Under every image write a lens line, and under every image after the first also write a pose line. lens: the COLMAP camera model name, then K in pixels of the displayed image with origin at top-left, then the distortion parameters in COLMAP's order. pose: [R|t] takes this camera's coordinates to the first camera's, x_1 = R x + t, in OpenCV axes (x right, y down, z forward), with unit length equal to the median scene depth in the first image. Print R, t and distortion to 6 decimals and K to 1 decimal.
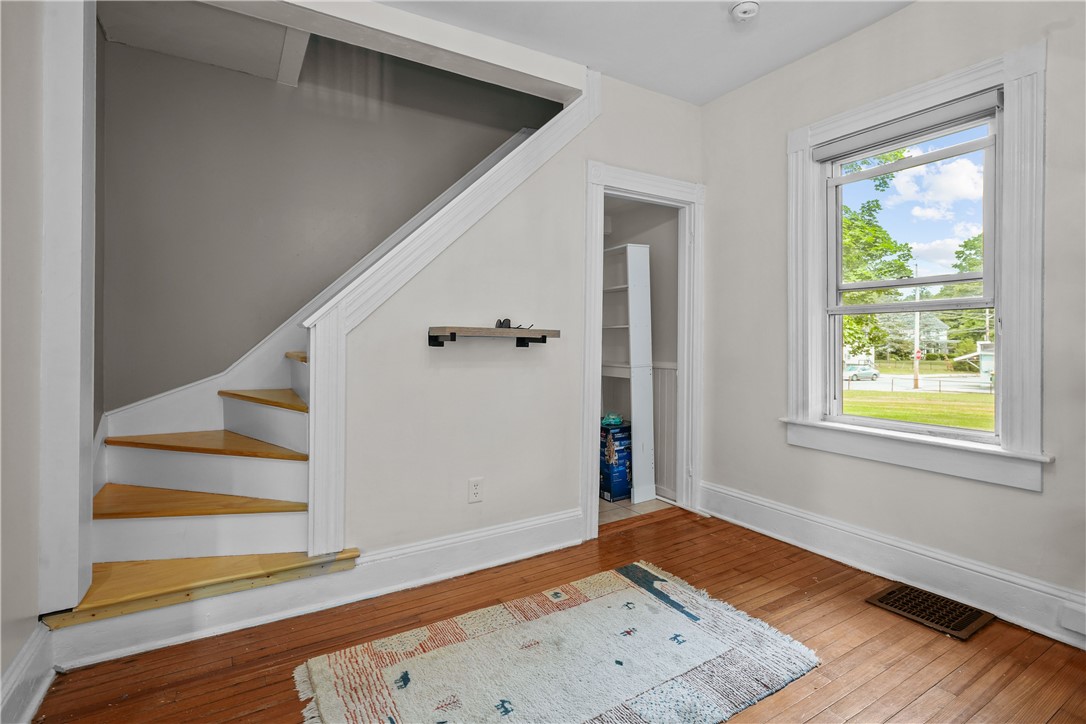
lens RADIAL K [[527.9, 0, 534.7], [0, 527.9, 340.7], [0, 0, 1]] dist [-0.007751, 0.006057]
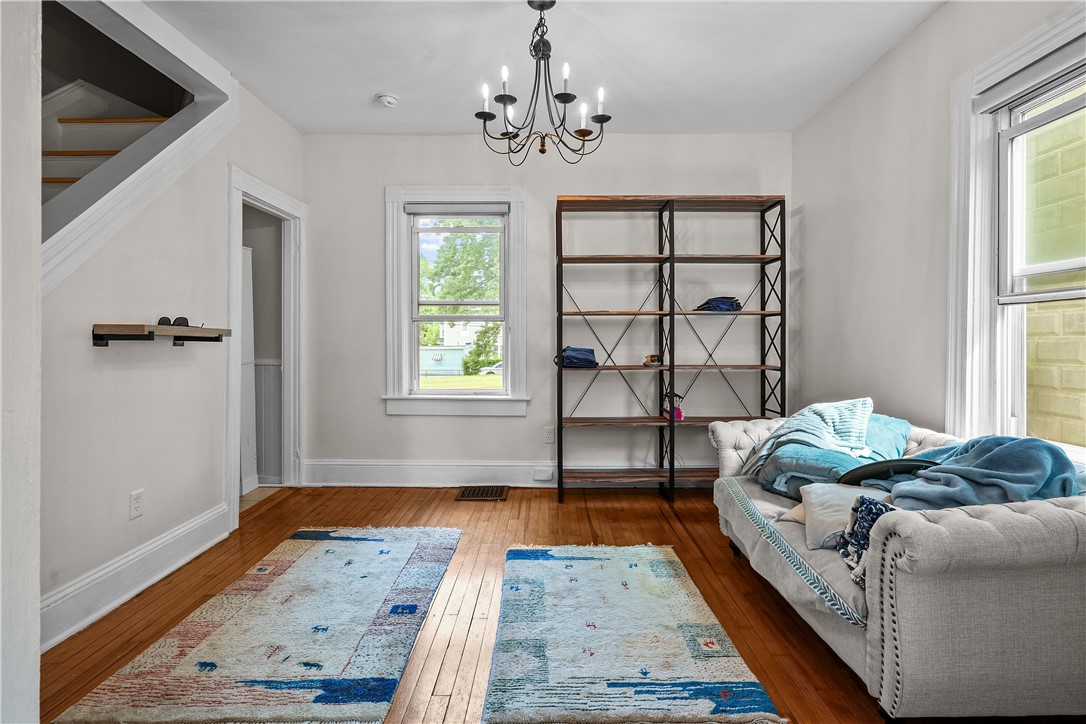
lens RADIAL K [[527.9, 0, 550.5], [0, 527.9, 340.8], [0, 0, 1]] dist [-0.007751, 0.006057]
pose [[0.520984, -0.004325, 0.853556, -0.528771], [-0.000496, 0.999985, 0.005369, -0.003362], [-0.853566, -0.003221, 0.520974, -0.082489]]
